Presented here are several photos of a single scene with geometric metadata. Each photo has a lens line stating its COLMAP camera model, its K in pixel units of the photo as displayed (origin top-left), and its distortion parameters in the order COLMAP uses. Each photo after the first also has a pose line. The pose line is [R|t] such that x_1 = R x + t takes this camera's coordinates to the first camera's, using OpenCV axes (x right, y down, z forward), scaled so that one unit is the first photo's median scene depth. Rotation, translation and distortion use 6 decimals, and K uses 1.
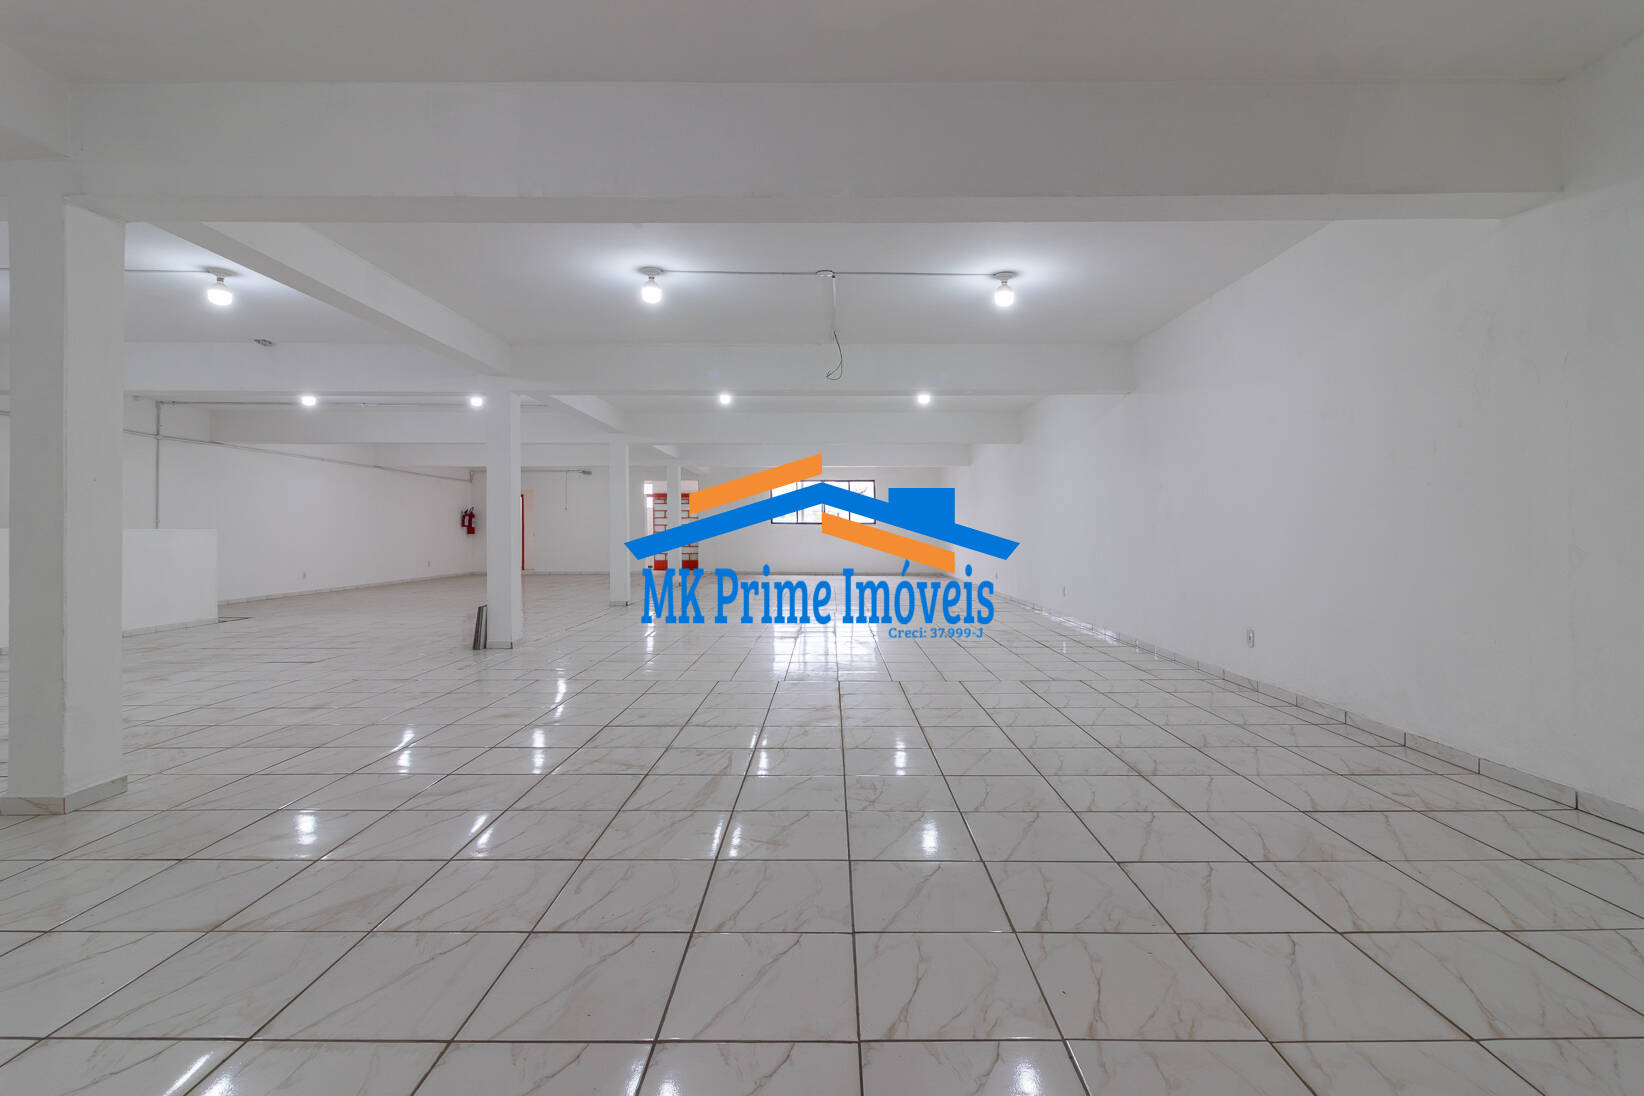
lens RADIAL K [[762.5, 0, 828.4], [0, 762.5, 517.5], [0, 0, 1]] dist [-0.000615, 0.000890]
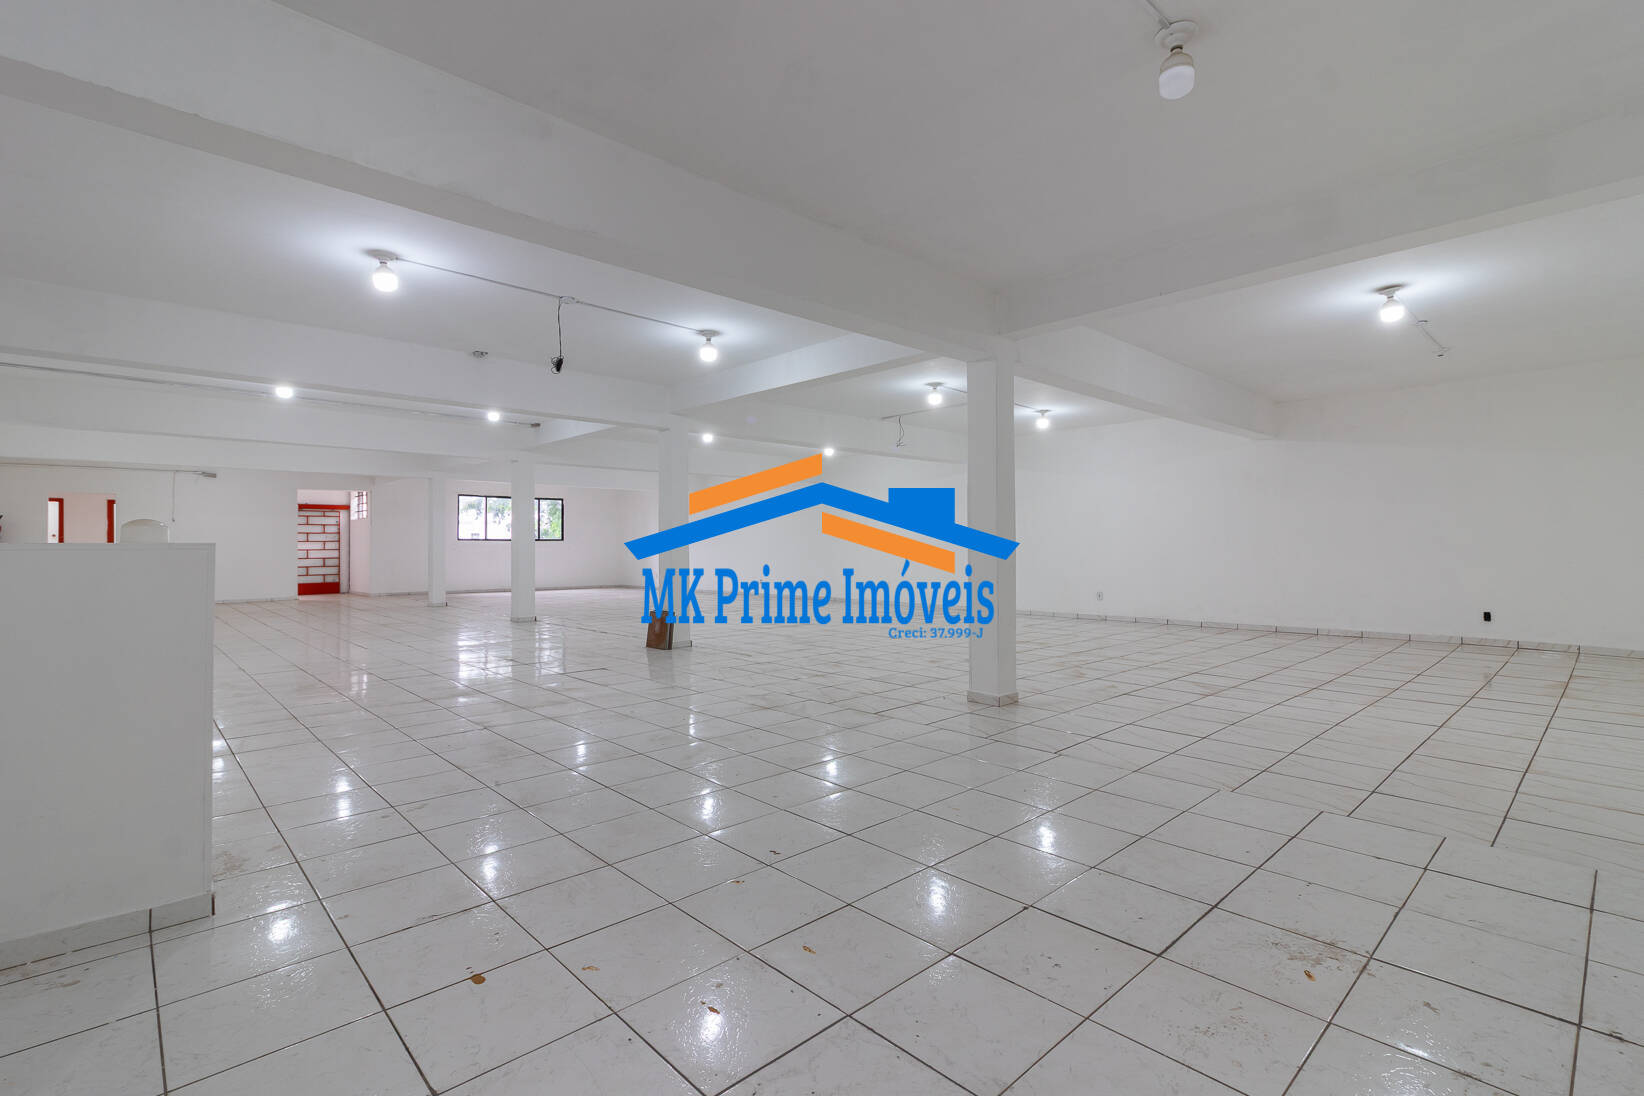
lens RADIAL K [[762.5, 0, 822.5], [0, 762.5, 544.6], [0, 0, 1]] dist [-0.000615, 0.000890]
pose [[0.719436, -0.004512, 0.694544, -0.841144], [-0.006866, 0.999884, 0.013608, -0.004419], [-0.694525, -0.014559, 0.719321, 0.008090]]
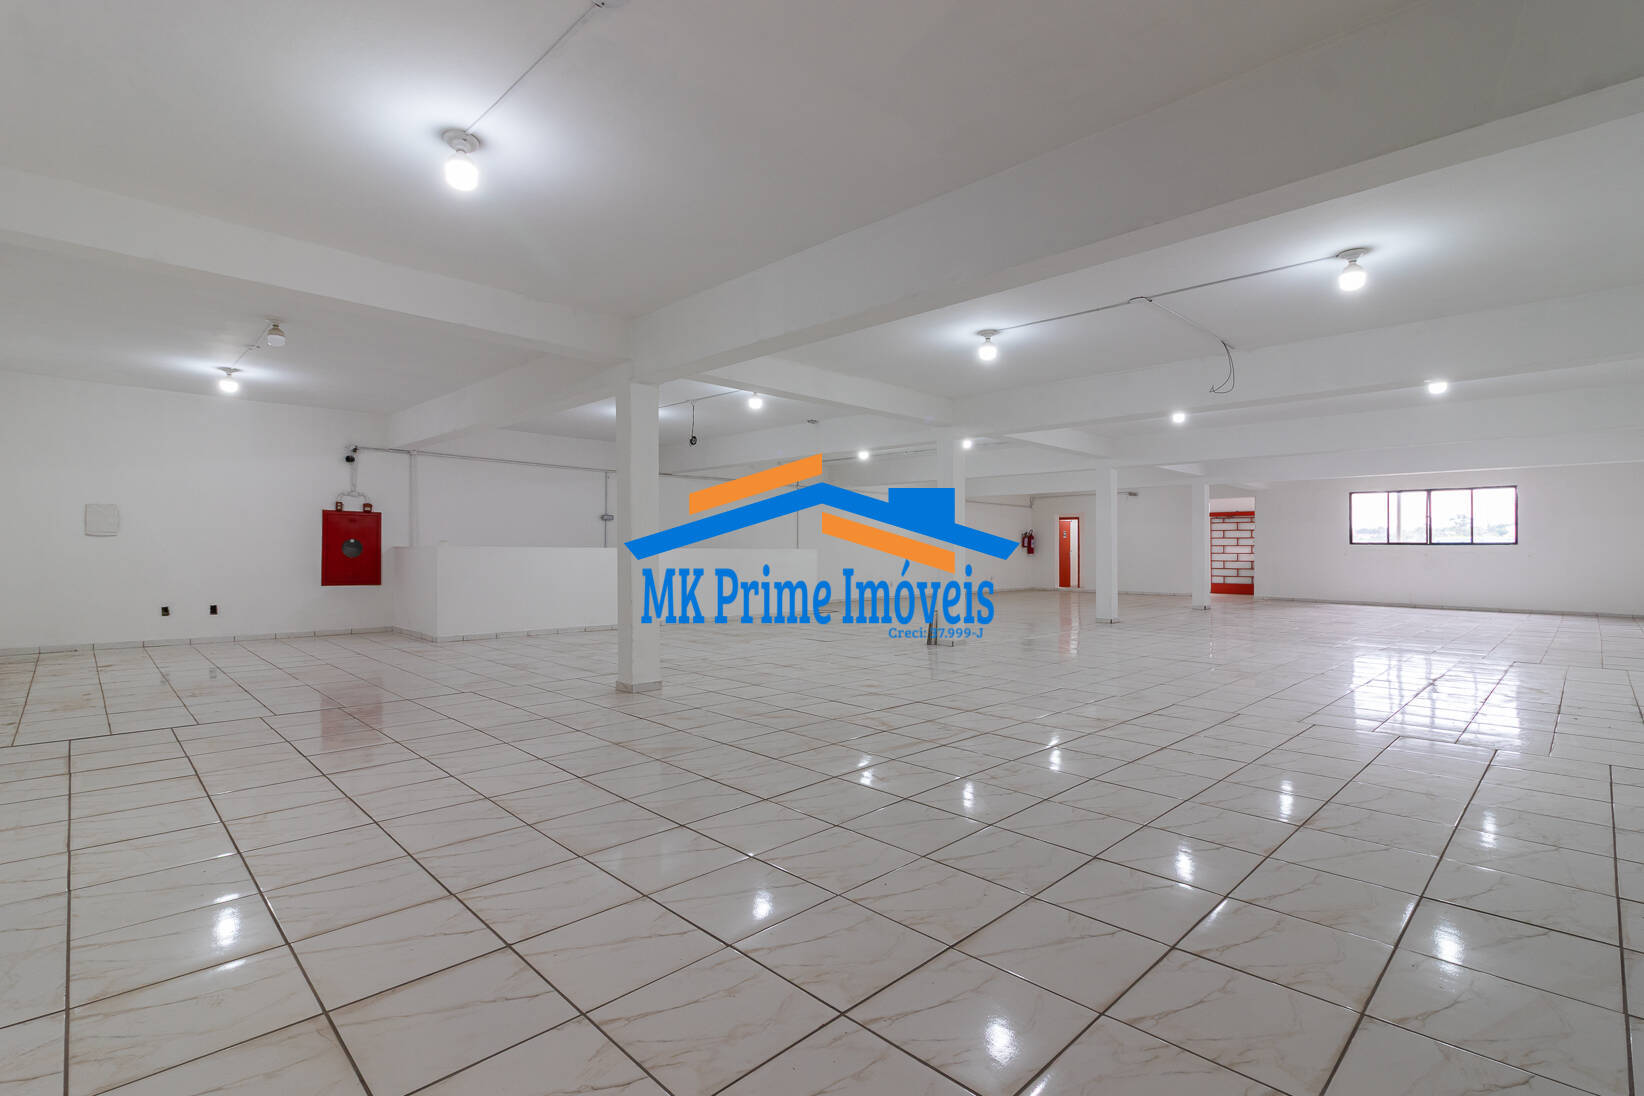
lens RADIAL K [[762.5, 0, 831.5], [0, 762.5, 547.0], [0, 0, 1]] dist [-0.000615, 0.000890]
pose [[0.707578, 0.001302, -0.706634, 0.240778], [0.007258, 0.999932, 0.009111, -0.001340], [0.706598, -0.011575, 0.707520, -0.009205]]
